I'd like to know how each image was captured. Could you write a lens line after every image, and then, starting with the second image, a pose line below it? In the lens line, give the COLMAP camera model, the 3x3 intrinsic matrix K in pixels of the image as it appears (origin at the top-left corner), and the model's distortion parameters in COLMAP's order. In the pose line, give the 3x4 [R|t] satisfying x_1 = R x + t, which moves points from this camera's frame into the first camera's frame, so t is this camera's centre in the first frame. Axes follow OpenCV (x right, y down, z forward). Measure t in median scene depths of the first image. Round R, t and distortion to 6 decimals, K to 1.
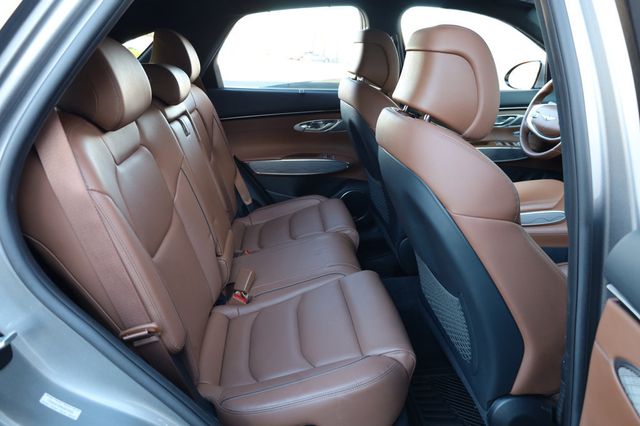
lens RADIAL K [[432.4, 0, 321.3], [0, 432.4, 229.3], [0, 0, 1]] dist [0.000094, 0.001360]
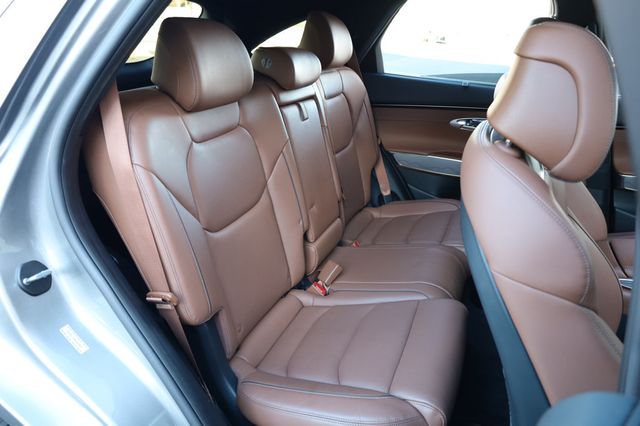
lens RADIAL K [[432.4, 0, 321.3], [0, 432.4, 229.3], [0, 0, 1]] dist [0.000094, 0.001360]
pose [[0.877506, 0.231227, -0.420139, 0.150128], [-0.211833, 0.972872, 0.092992, -0.049840], [0.430244, 0.007398, 0.902682, 0.071103]]
